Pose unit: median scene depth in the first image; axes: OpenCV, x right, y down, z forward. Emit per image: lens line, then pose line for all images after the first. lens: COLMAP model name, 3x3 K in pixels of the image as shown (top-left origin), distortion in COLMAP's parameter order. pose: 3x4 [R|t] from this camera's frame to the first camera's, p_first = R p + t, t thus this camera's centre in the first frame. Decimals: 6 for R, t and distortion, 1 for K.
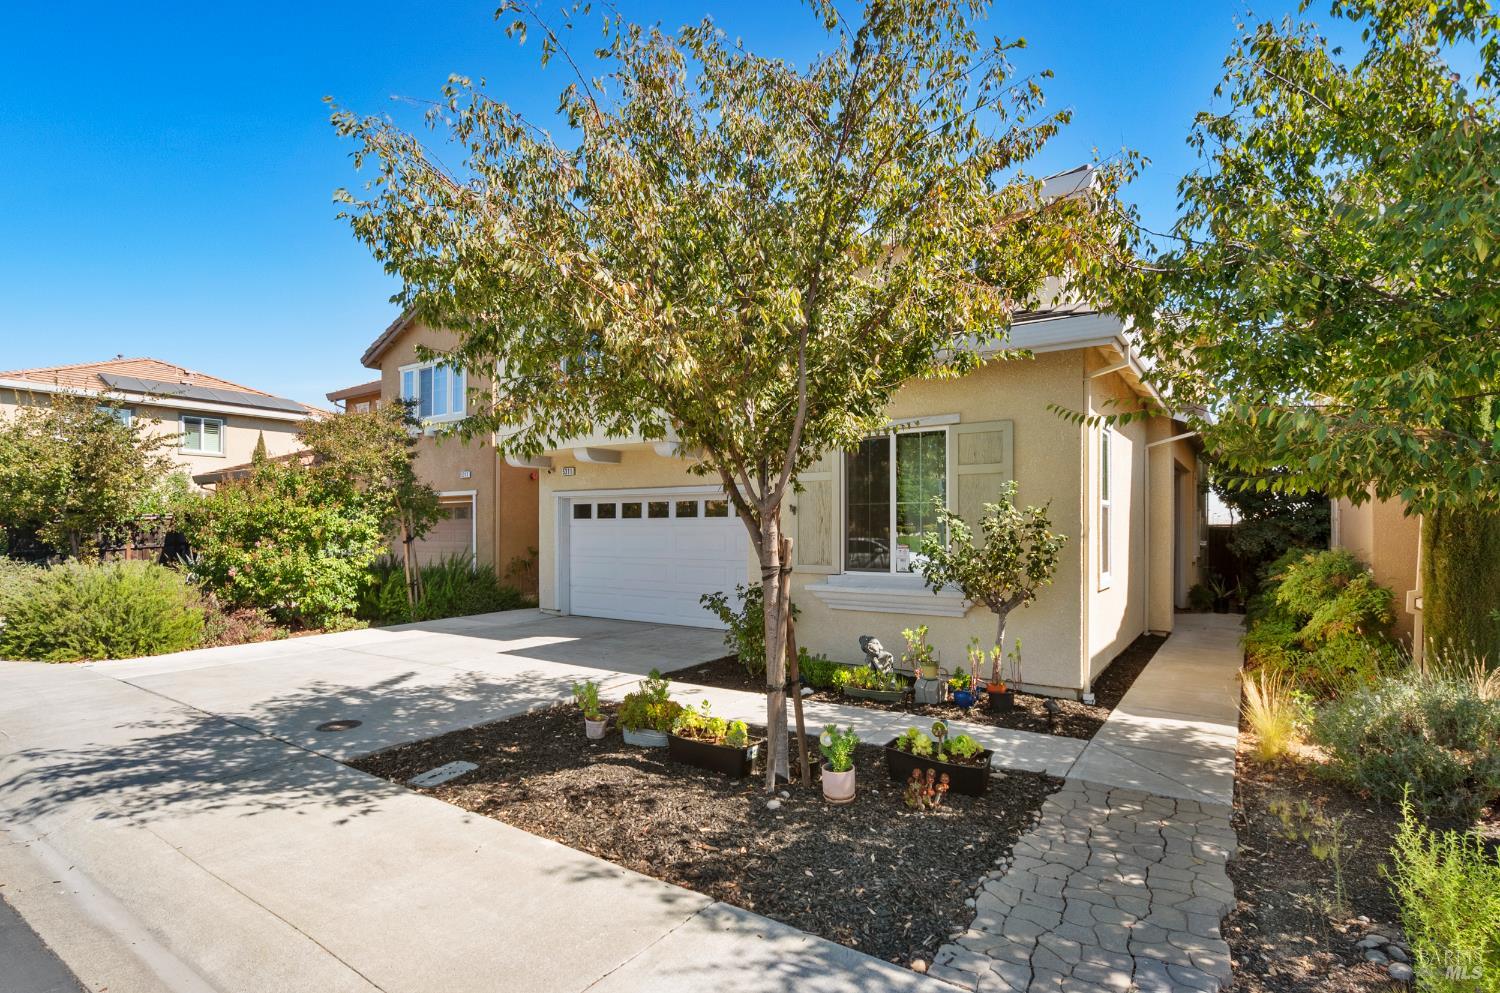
lens RADIAL K [[747.5, 0, 750.8], [0, 747.5, 517.6], [0, 0, 1]] dist [-0.019753, 0.000226]
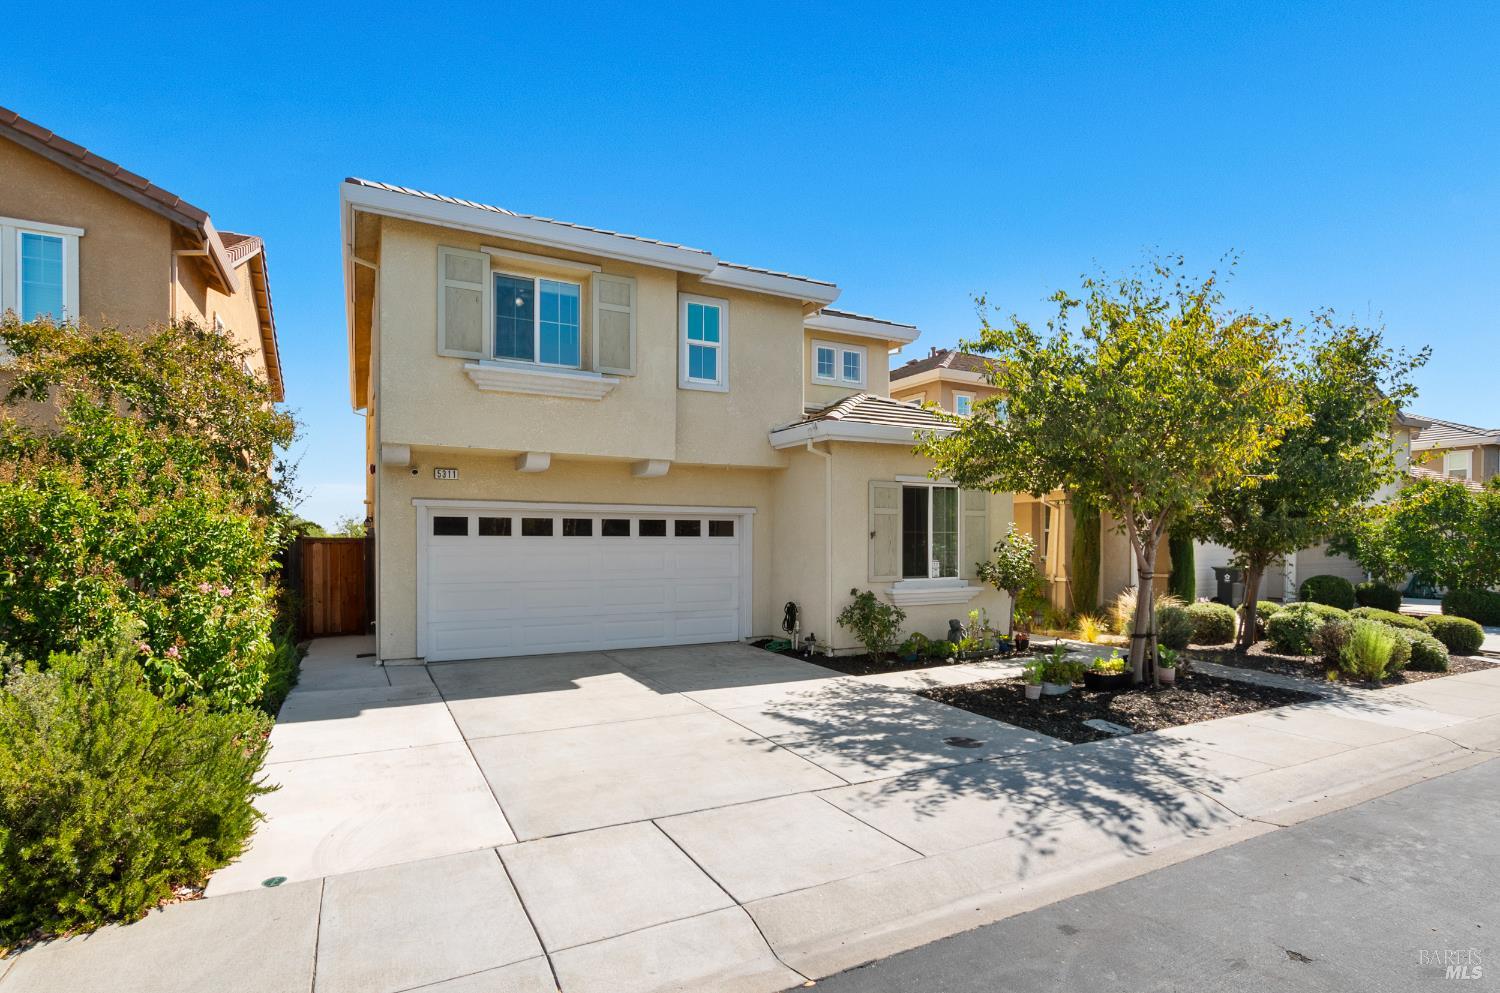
lens RADIAL K [[763.9, 0, 789.4], [0, 763.9, 546.7], [0, 0, 1]] dist [-0.020173, 0.000101]
pose [[0.446550, -0.008224, 0.894721, -1.524029], [-0.004727, 0.999922, 0.011550, 0.003632], [-0.894746, -0.009386, 0.446476, 0.723196]]
